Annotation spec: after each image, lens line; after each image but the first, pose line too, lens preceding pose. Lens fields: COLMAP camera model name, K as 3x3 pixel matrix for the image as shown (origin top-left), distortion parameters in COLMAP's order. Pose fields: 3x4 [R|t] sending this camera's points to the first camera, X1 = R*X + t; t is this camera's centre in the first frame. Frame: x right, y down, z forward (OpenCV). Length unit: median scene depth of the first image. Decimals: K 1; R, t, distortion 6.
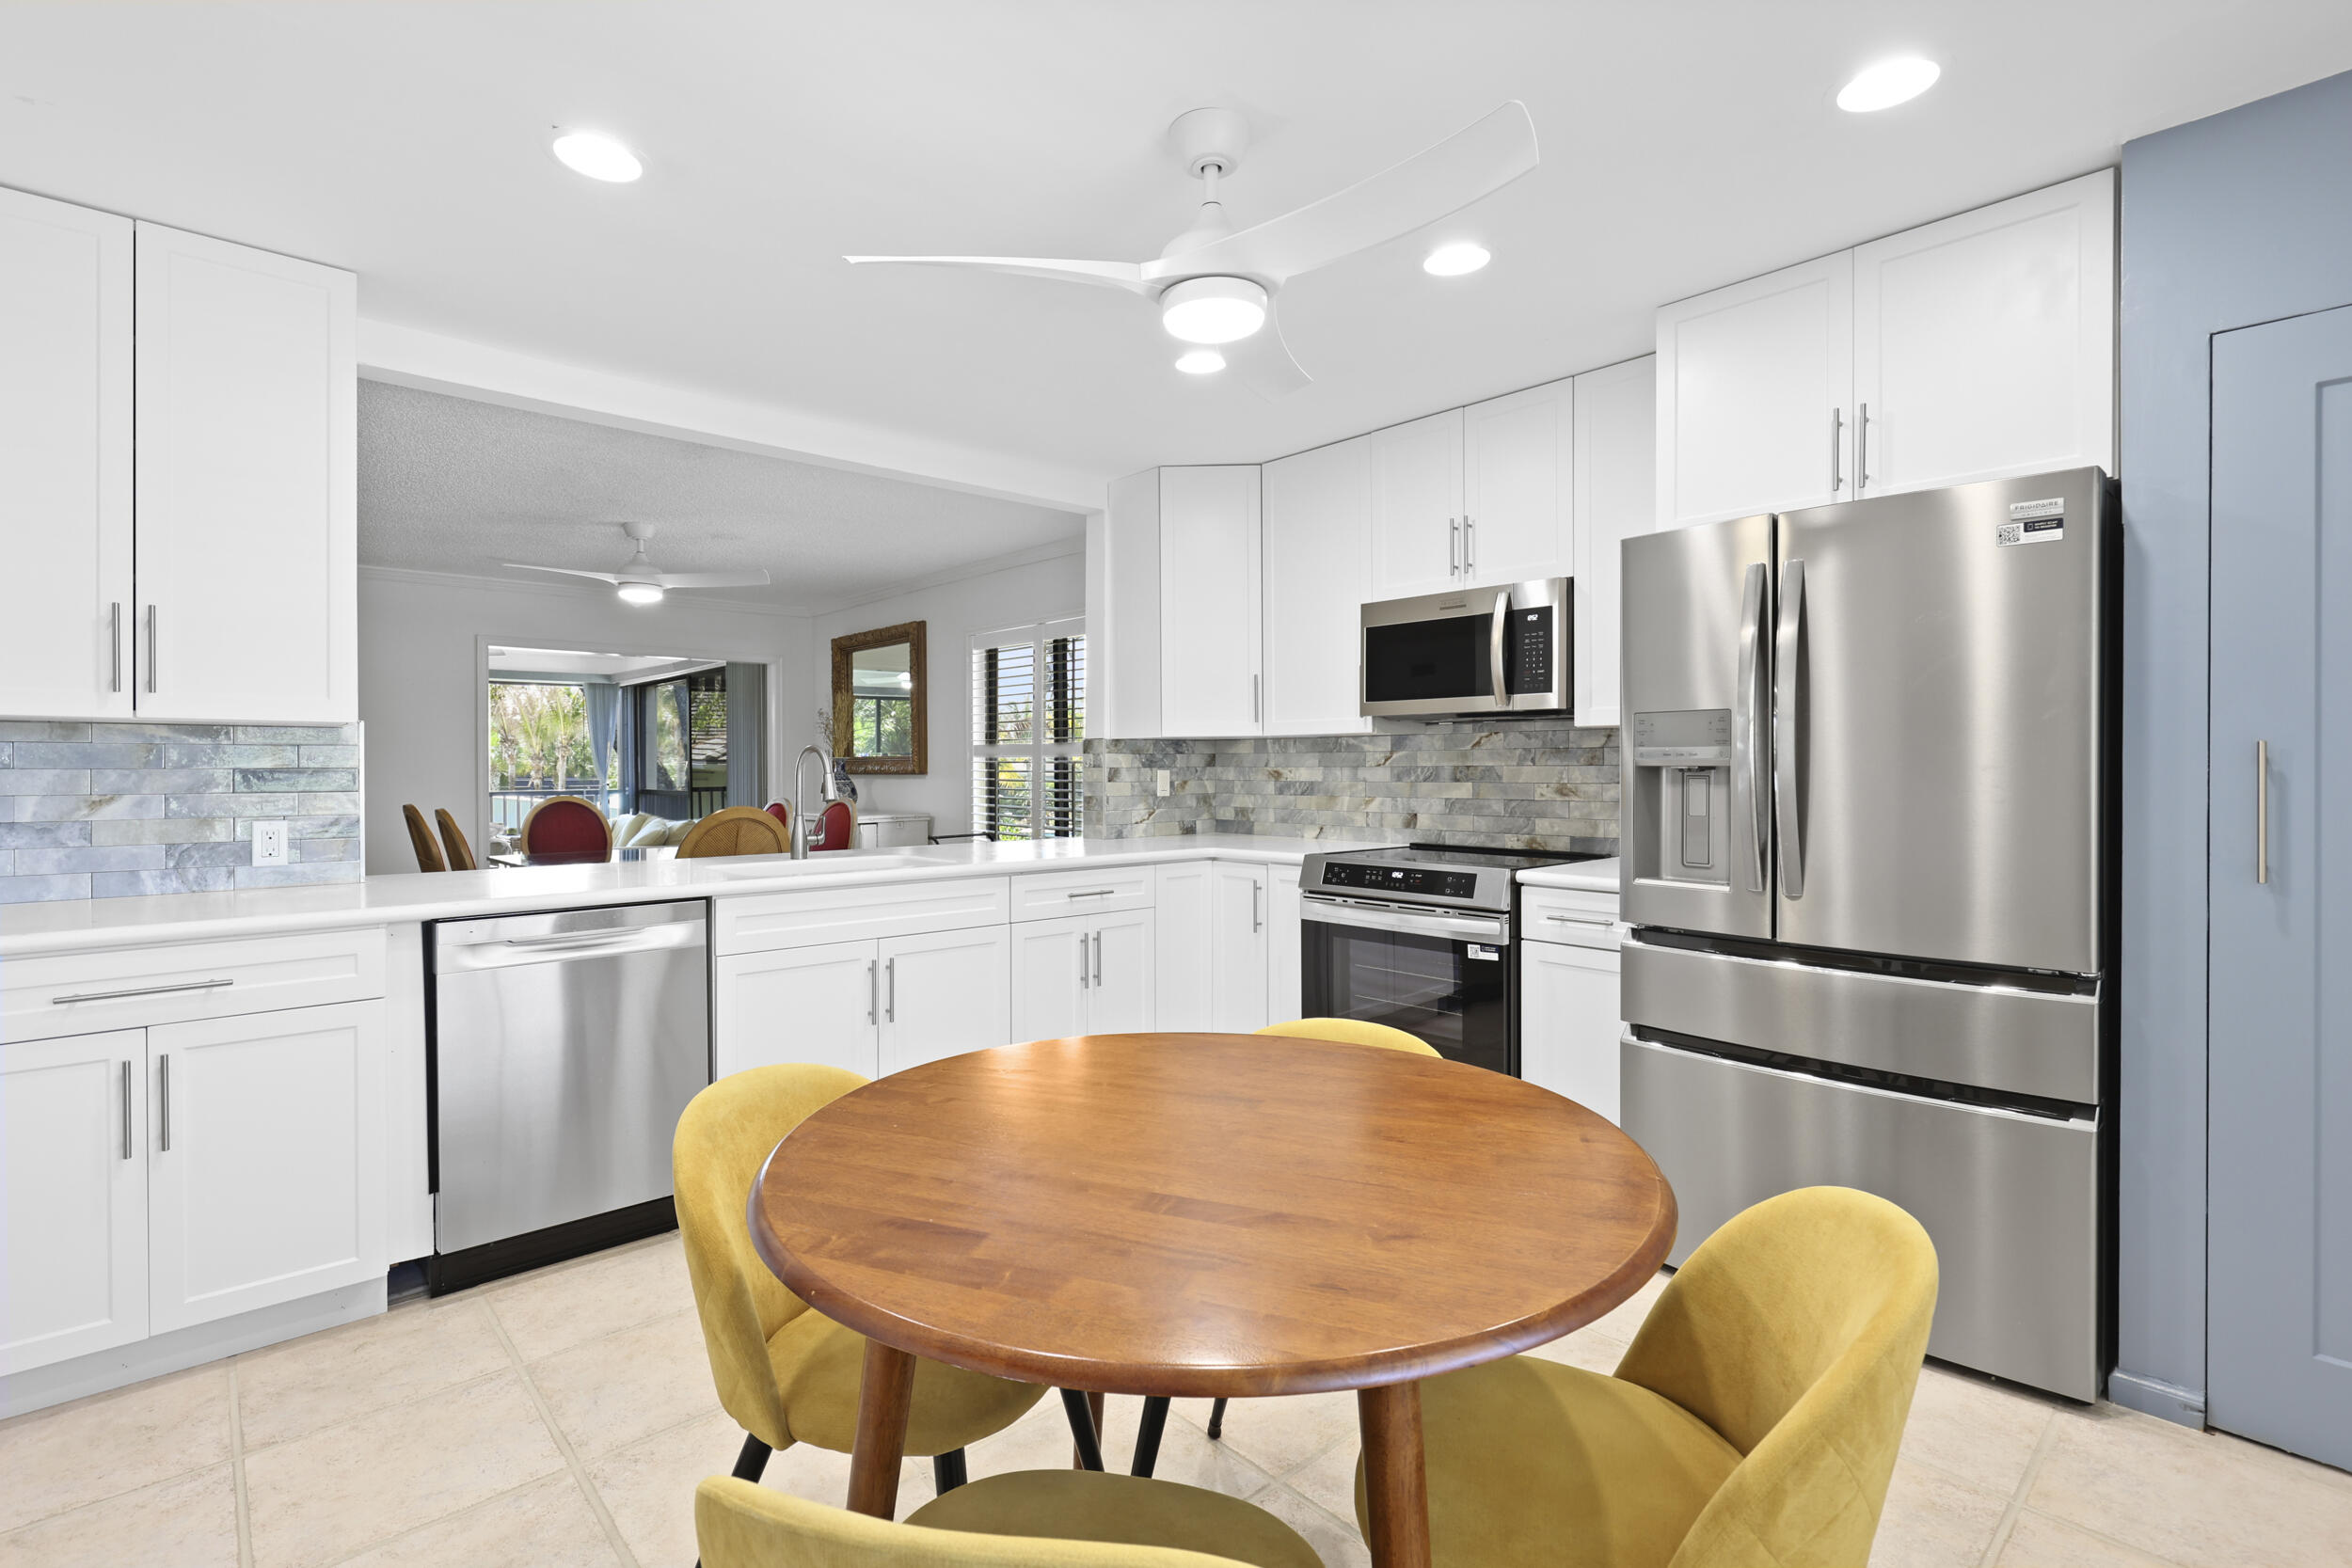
lens RADIAL K [[1066.2, 0, 1171.8], [0, 1066.2, 772.5], [0, 0, 1]] dist [-0.001738, -0.000282]
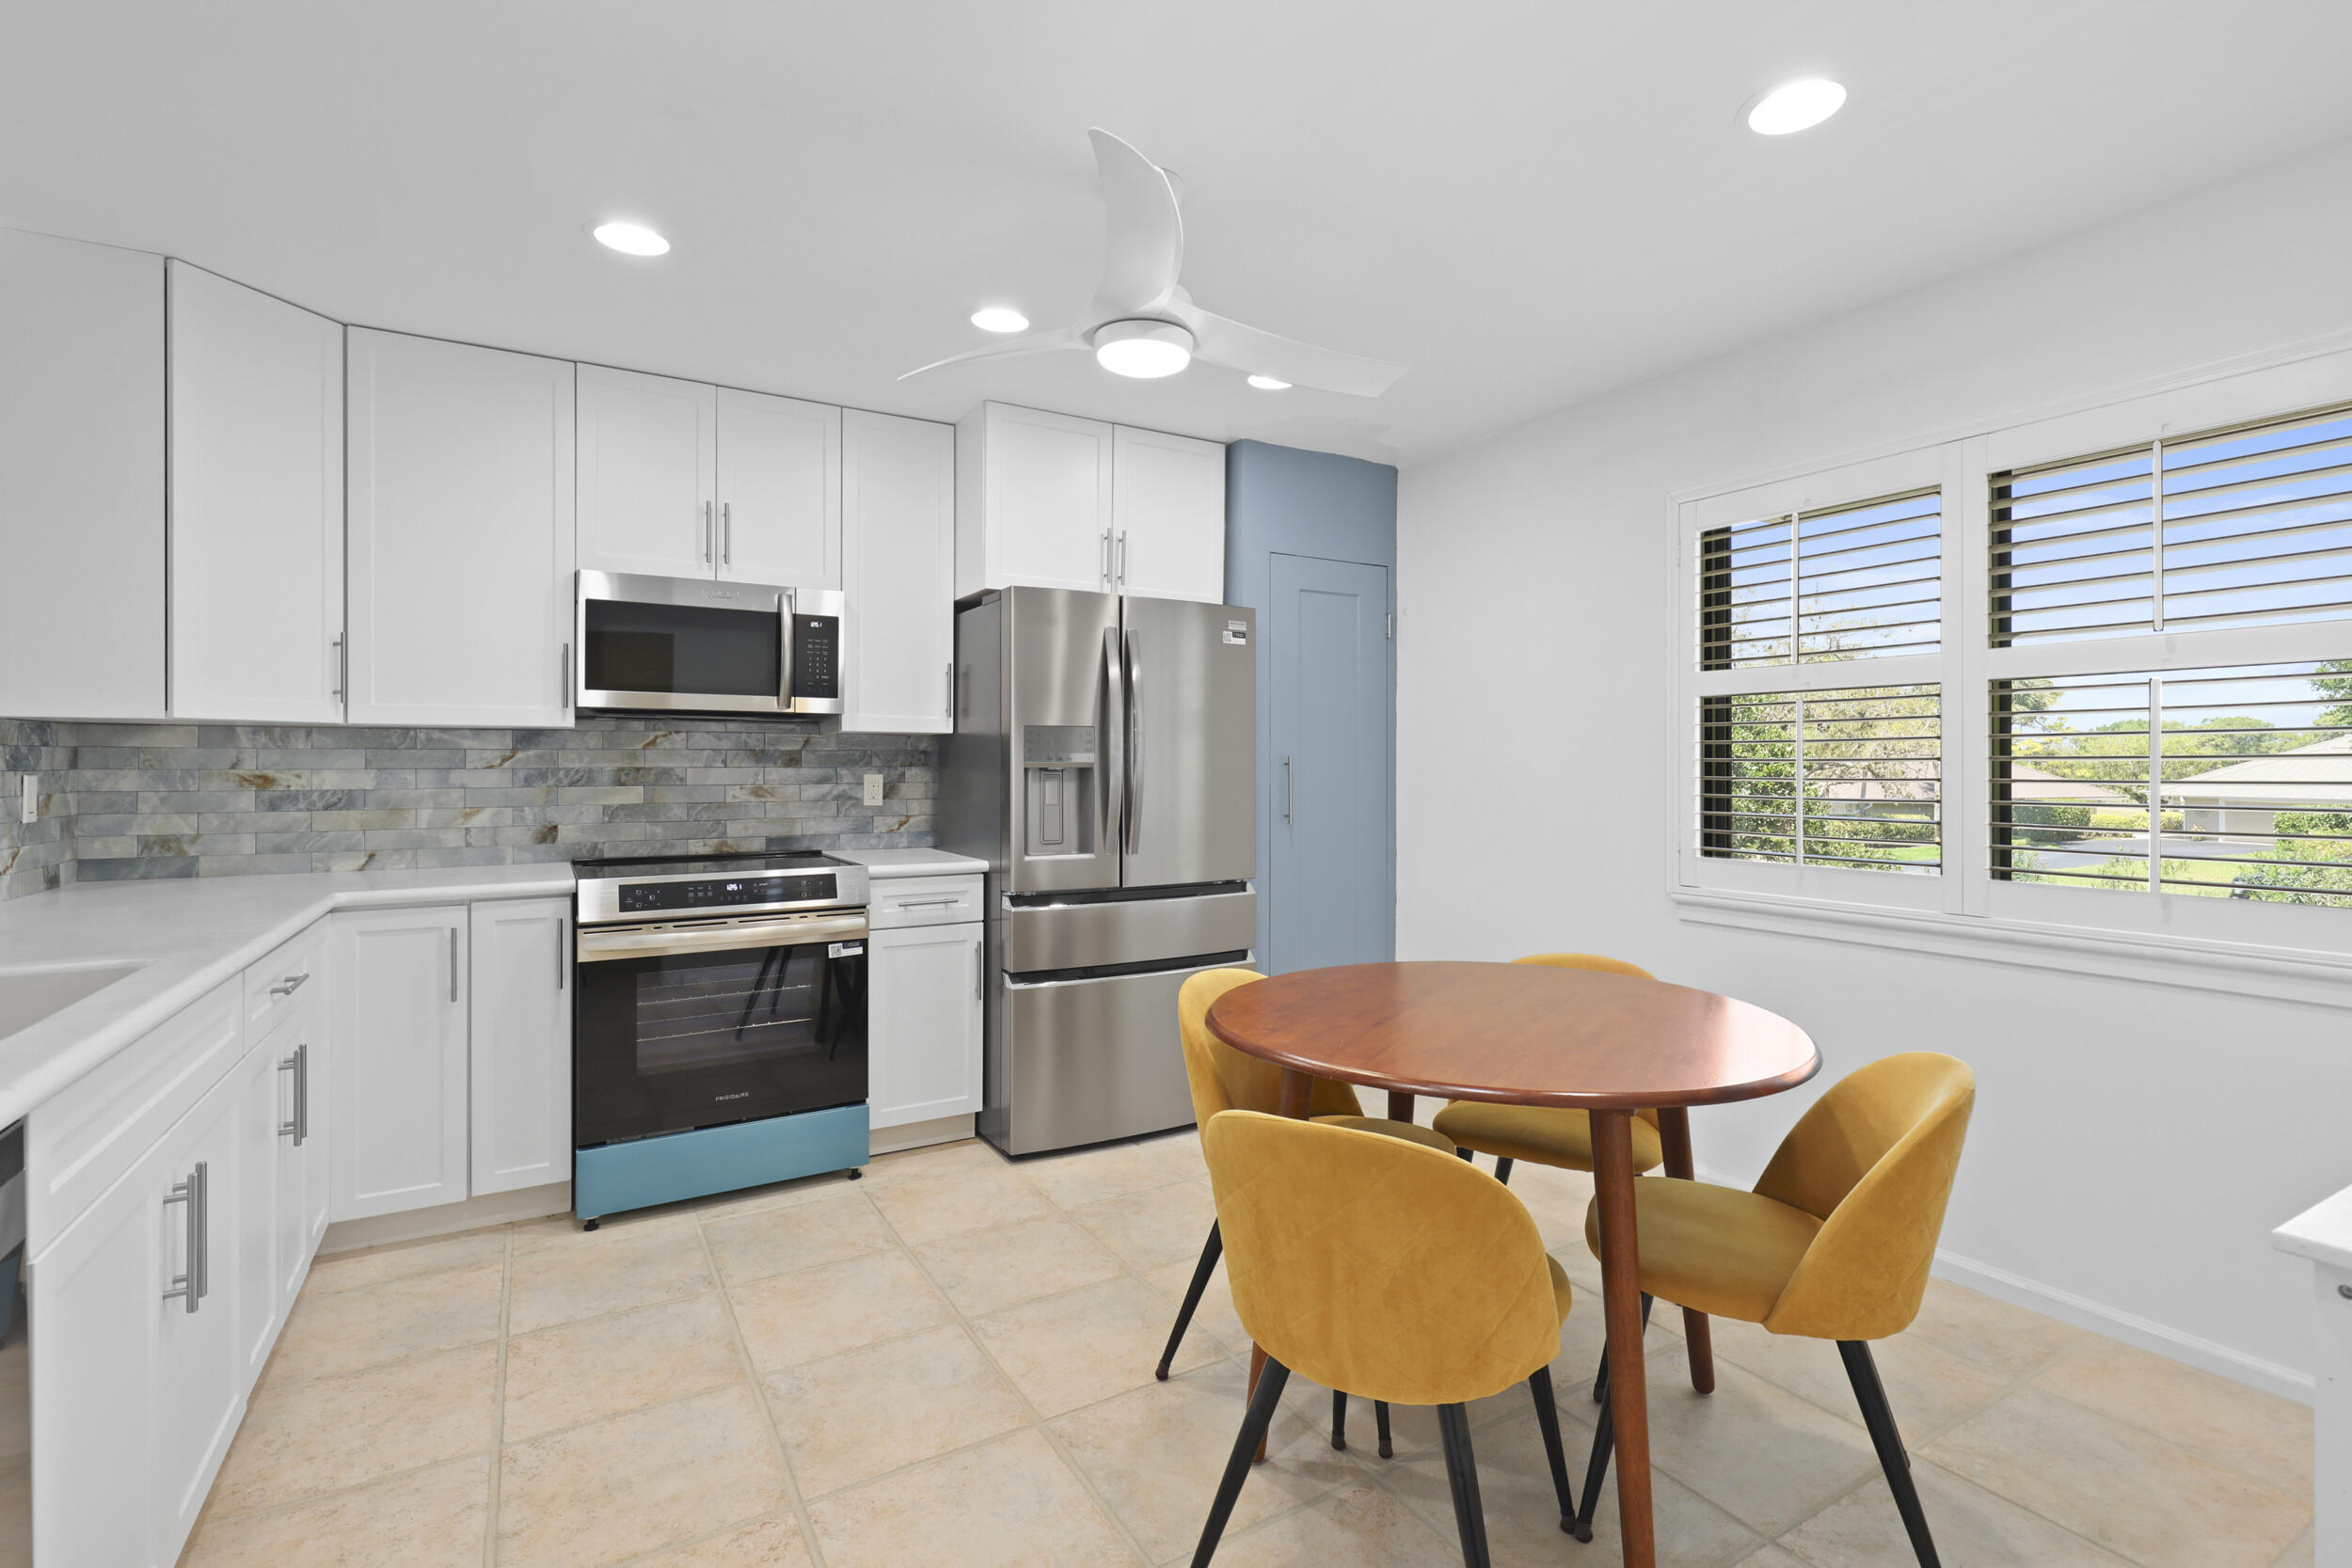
lens RADIAL K [[1066.2, 0, 1171.8], [0, 1066.2, 772.5], [0, 0, 1]] dist [-0.001738, -0.000282]
pose [[0.213233, -0.002841, 0.976997, -0.459169], [0.006762, 0.999976, 0.001432, -0.000485], [-0.976978, 0.006301, 0.213247, 0.337794]]
